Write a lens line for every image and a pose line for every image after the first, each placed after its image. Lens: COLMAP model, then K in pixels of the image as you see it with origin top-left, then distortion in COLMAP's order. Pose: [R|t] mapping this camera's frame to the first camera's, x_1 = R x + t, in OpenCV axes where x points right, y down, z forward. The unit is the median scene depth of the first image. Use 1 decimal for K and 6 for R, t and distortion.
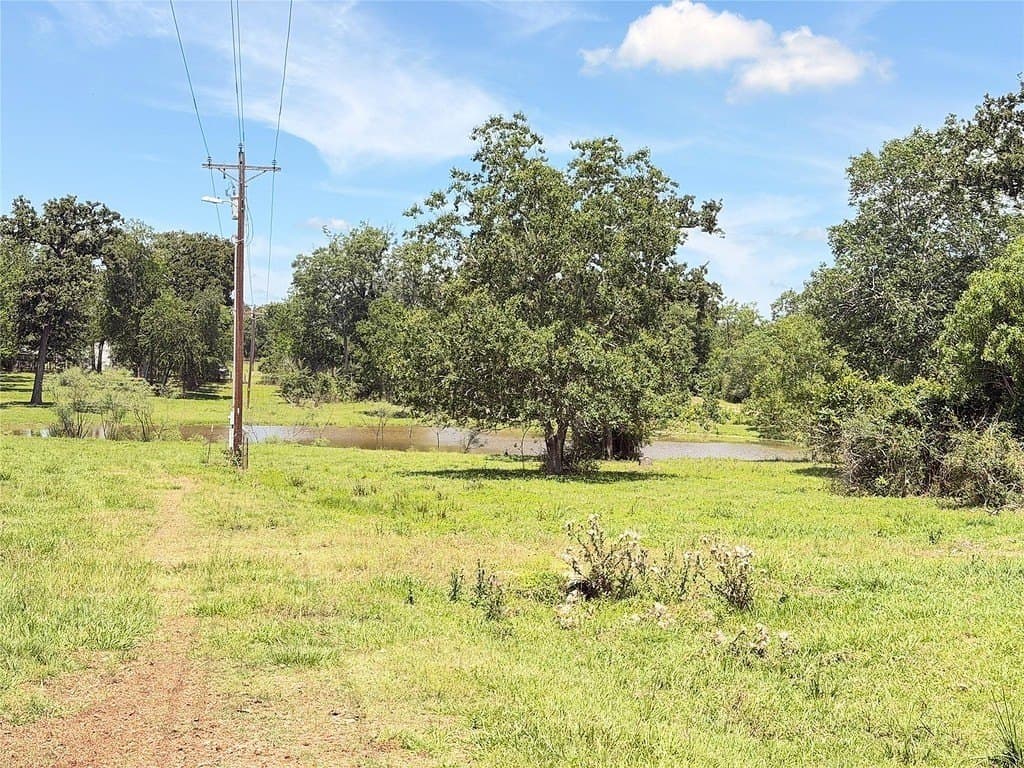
lens RADIAL K [[1467.5, 0, 539.4], [0, 1467.5, 370.1], [0, 0, 1]] dist [0.252871, -0.638143]
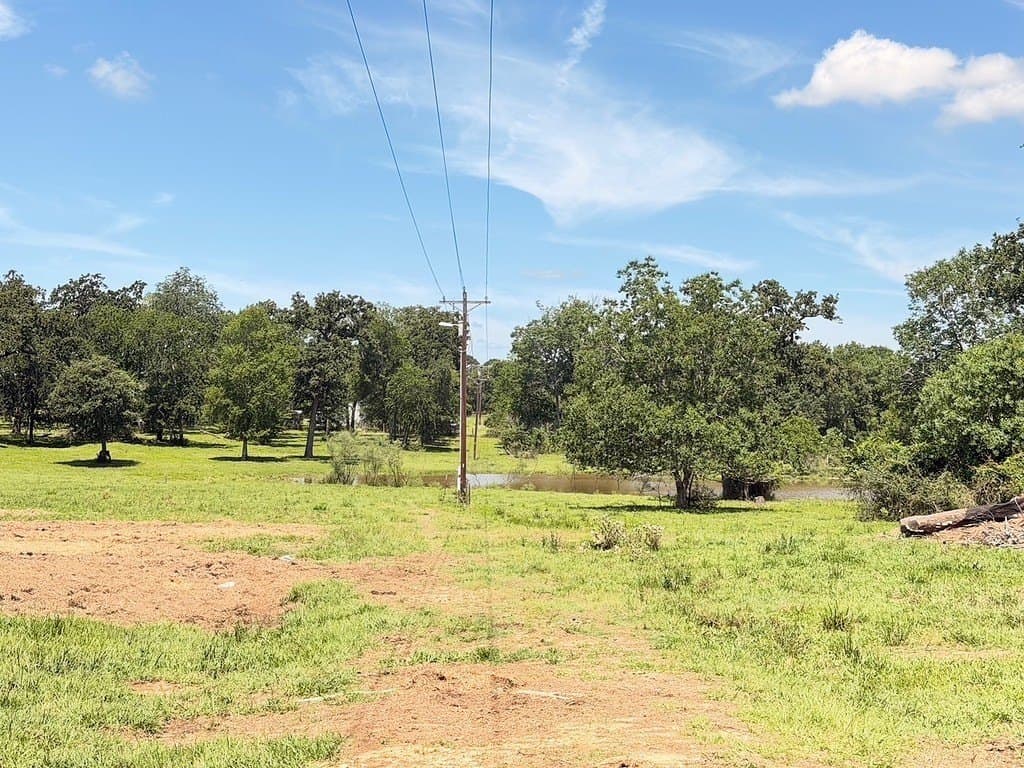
lens RADIAL K [[1467.5, 0, 539.4], [0, 1467.5, 370.1], [0, 0, 1]] dist [0.252871, -0.638143]
pose [[0.988368, -0.015967, -0.151238, 0.040675], [0.011134, 0.999402, -0.032747, -0.007817], [0.151670, 0.030682, 0.987955, -0.188779]]
